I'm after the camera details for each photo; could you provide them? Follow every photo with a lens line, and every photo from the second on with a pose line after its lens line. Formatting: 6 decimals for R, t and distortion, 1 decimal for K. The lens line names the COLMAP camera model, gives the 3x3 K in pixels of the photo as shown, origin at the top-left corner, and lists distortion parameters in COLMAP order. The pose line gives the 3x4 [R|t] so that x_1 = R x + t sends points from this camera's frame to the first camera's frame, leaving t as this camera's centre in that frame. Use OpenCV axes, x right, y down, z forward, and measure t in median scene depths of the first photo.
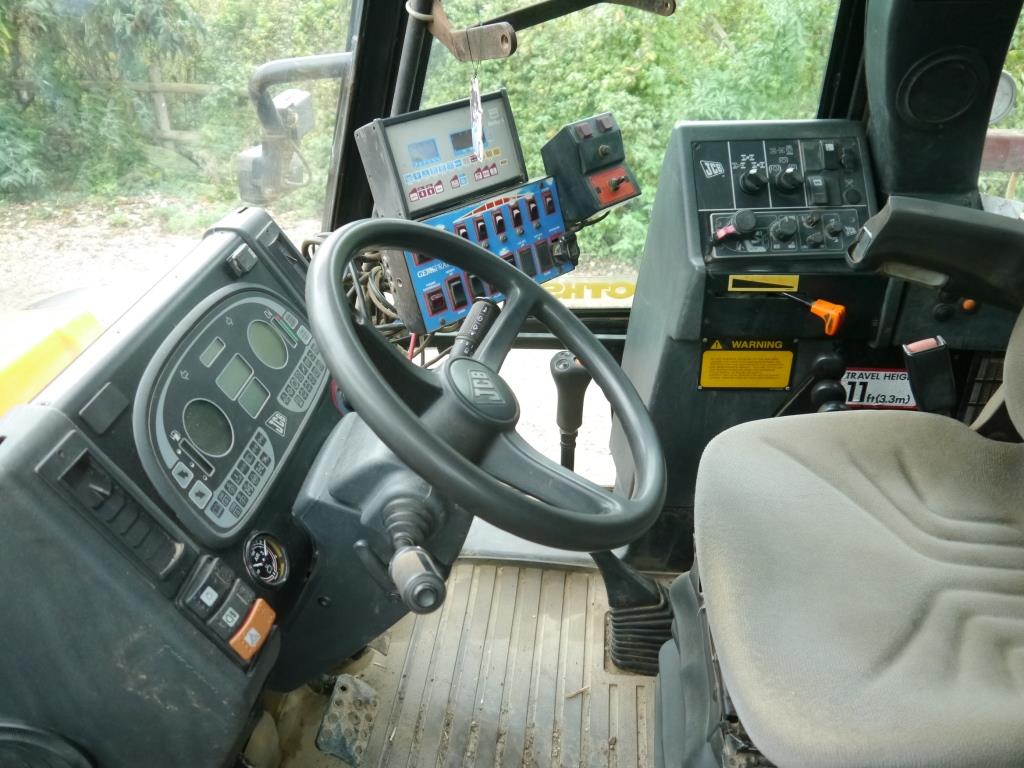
lens RADIAL K [[847.3, 0, 511.0], [0, 847.3, 382.7], [0, 0, 1]] dist [-0.048011, 0.009741]
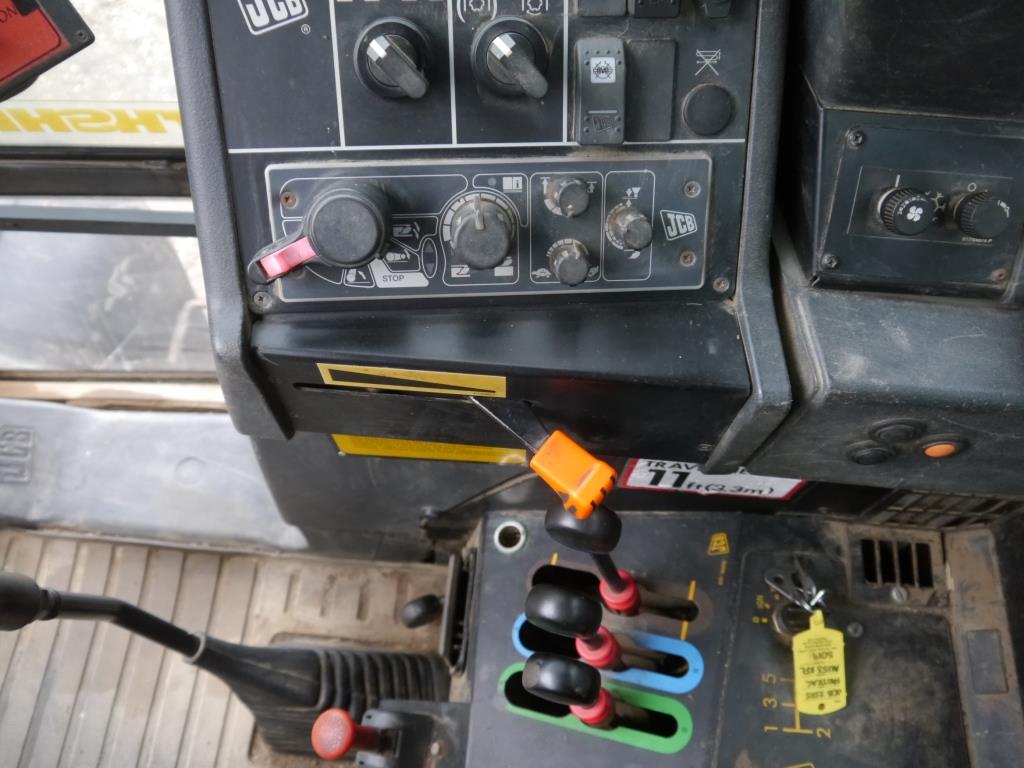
lens RADIAL K [[847.3, 0, 512.3], [0, 847.3, 386.1], [0, 0, 1]] dist [-0.048011, 0.009741]
pose [[0.997477, -0.001113, 0.070987, 0.307936], [-0.037831, 0.837761, 0.544726, -0.308317], [-0.060076, -0.546037, 0.835604, 0.673012]]
